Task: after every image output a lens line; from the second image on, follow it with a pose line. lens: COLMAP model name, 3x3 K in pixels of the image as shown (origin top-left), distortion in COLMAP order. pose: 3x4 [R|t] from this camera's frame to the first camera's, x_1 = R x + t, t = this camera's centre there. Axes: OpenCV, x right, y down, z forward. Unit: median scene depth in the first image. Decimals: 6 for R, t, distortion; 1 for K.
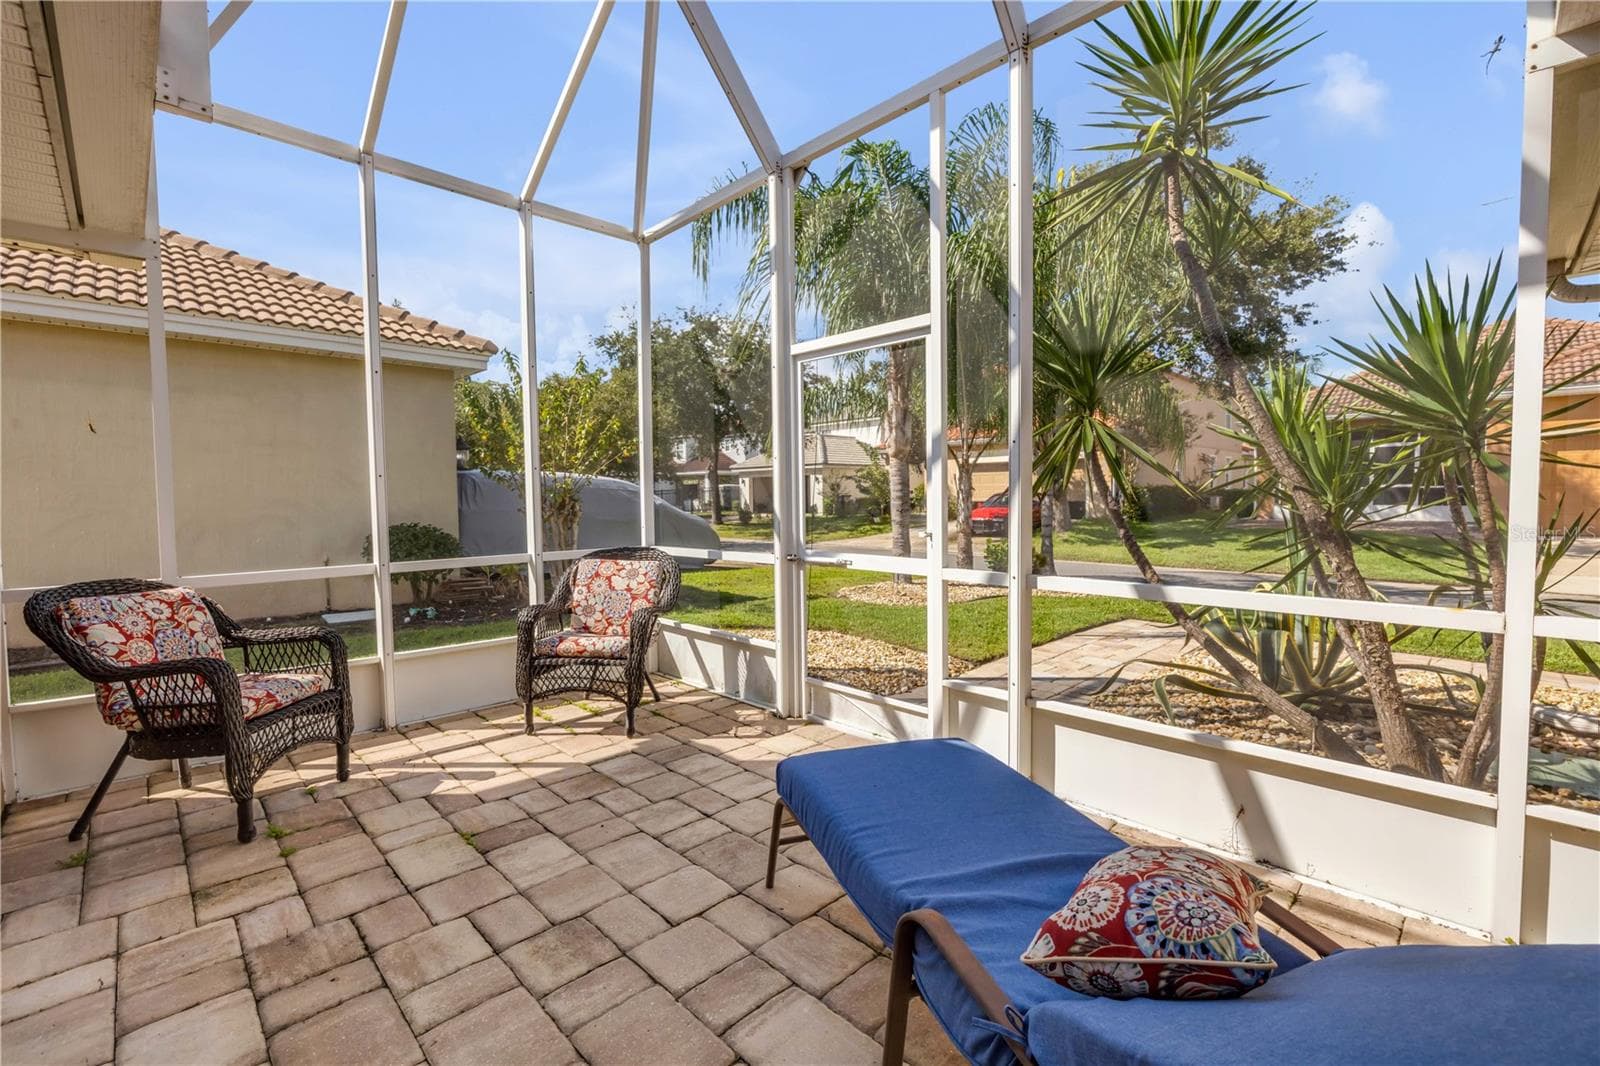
lens RADIAL K [[674.9, 0, 800.0], [0, 674.9, 533.0], [0, 0, 1]] dist [-0.001402, -0.000056]
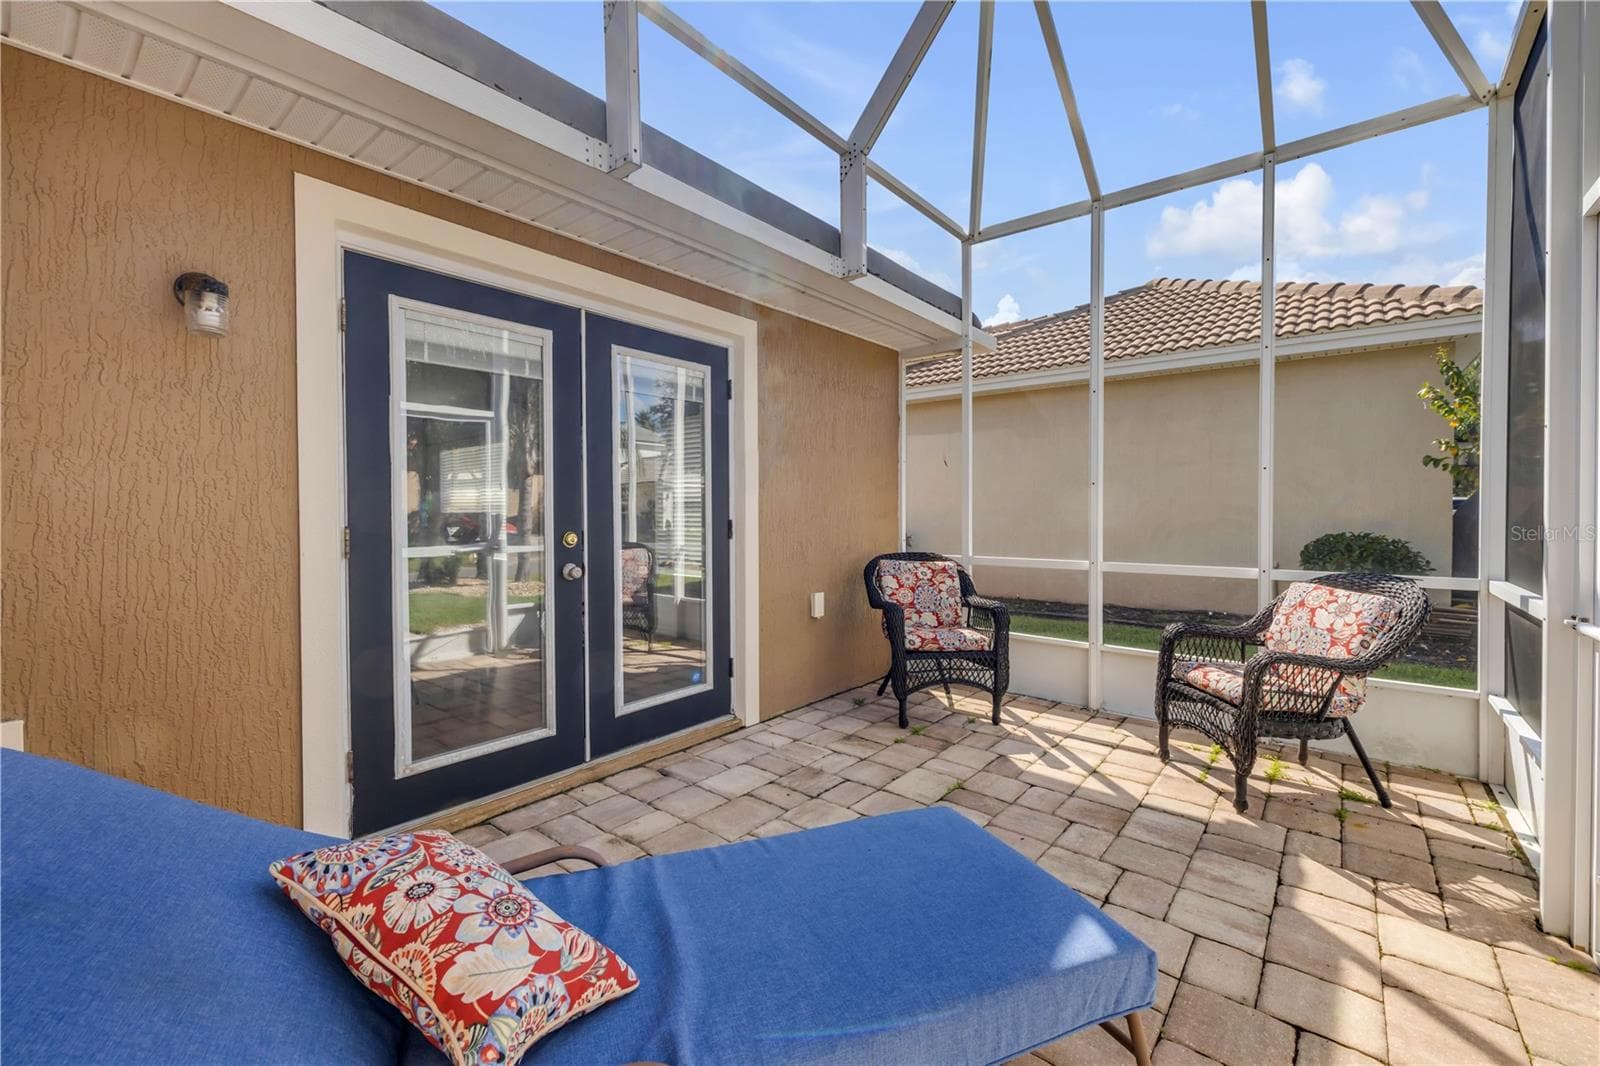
lens RADIAL K [[674.9, 0, 800.0], [0, 674.9, 533.0], [0, 0, 1]] dist [-0.001402, -0.000056]
pose [[0.101529, 0.044075, -0.993856, 0.496012], [-0.051856, 0.997894, 0.038957, -0.022938], [0.993480, 0.047582, 0.103601, 0.442930]]
